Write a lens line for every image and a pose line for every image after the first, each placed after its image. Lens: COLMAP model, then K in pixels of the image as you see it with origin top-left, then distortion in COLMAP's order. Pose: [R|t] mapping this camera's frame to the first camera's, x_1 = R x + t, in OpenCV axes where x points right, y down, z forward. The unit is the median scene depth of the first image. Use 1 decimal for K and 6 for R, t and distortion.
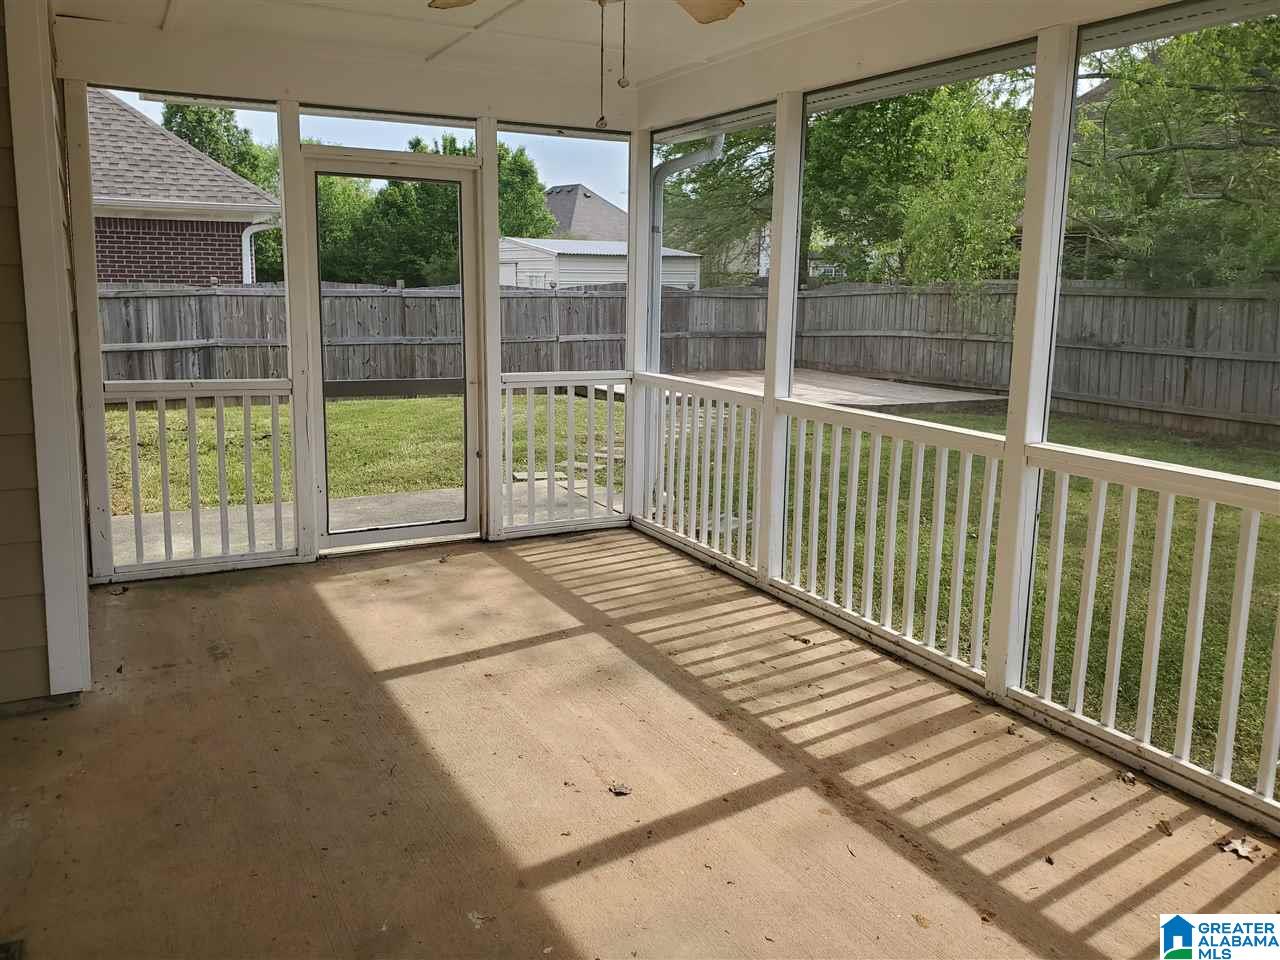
lens RADIAL K [[986.2, 0, 636.9], [0, 986.2, 460.3], [0, 0, 1]] dist [0.021924, 0.000415]
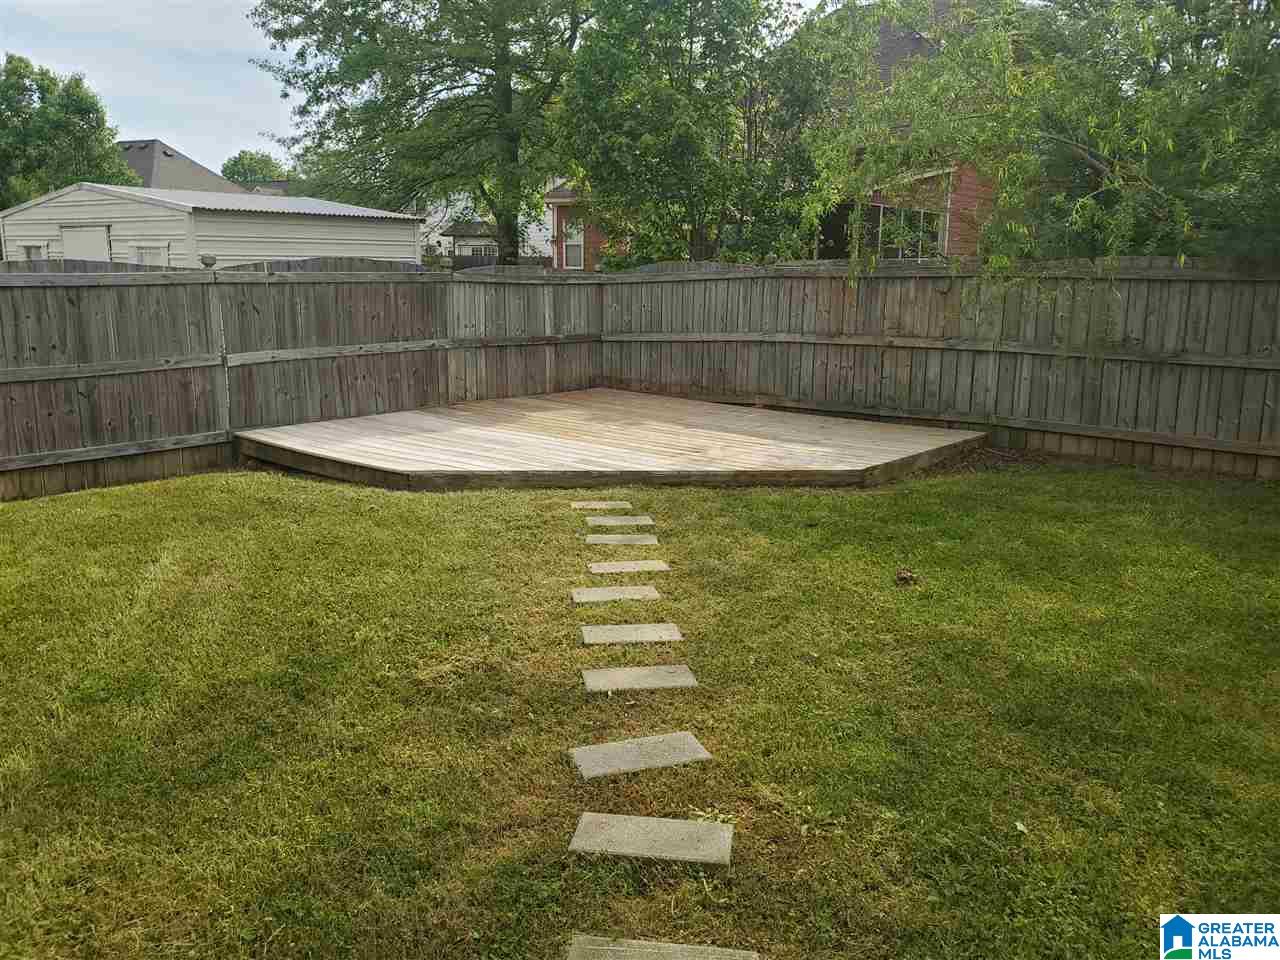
lens RADIAL K [[1015.0, 0, 634.8], [0, 1015.0, 445.9], [0, 0, 1]] dist [0.007835, -0.002736]
pose [[0.926361, -0.062719, 0.371378, -0.081166], [0.063807, 0.997918, 0.009371, -0.067653], [-0.371192, 0.015016, 0.928435, 0.403269]]
